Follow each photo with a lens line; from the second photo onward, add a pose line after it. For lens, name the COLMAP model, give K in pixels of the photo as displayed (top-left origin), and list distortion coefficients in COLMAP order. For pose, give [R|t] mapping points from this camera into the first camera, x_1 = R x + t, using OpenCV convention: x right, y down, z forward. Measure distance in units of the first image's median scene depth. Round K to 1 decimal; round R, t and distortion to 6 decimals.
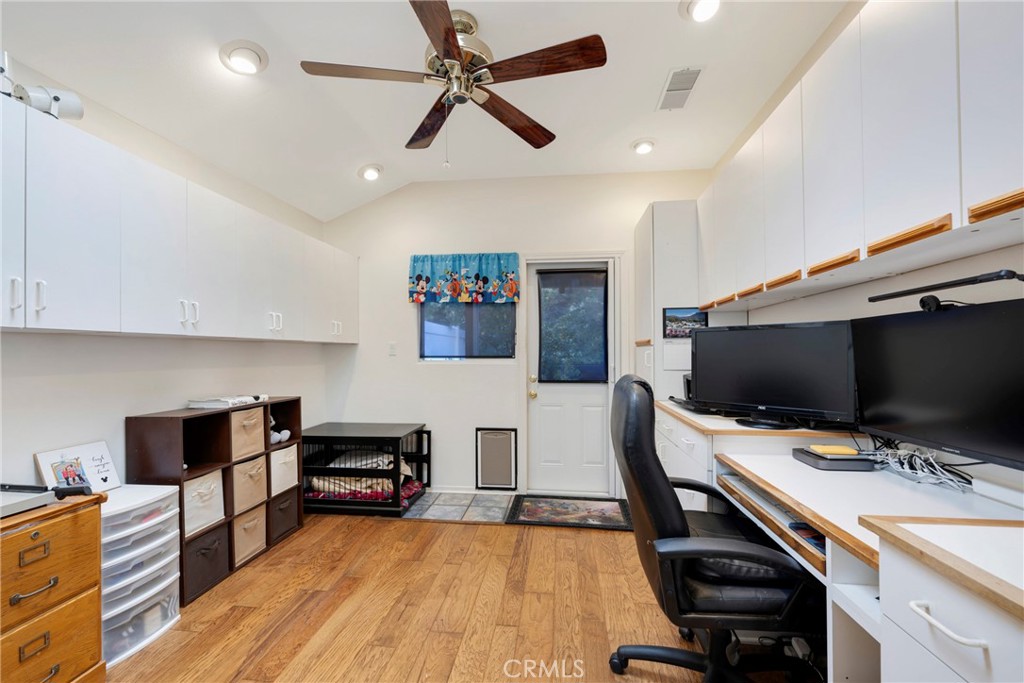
lens RADIAL K [[411.0, 0, 512.6], [0, 411.0, 349.2], [0, 0, 1]] dist [-0.002530, 0.000398]
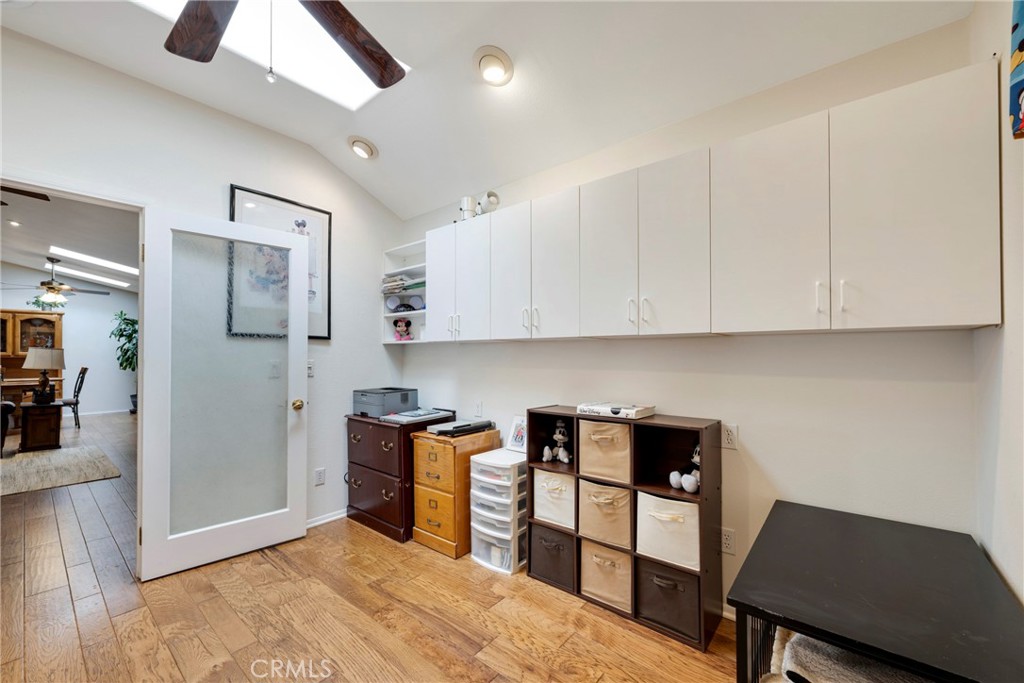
lens RADIAL K [[411.0, 0, 532.7], [0, 411.0, 355.7], [0, 0, 1]] dist [-0.002530, 0.000398]
pose [[-0.529667, 0.004261, -0.848195, 0.131983], [0.008476, 0.999964, -0.000269, 0.011914], [0.848163, -0.007332, -0.529685, 1.312498]]
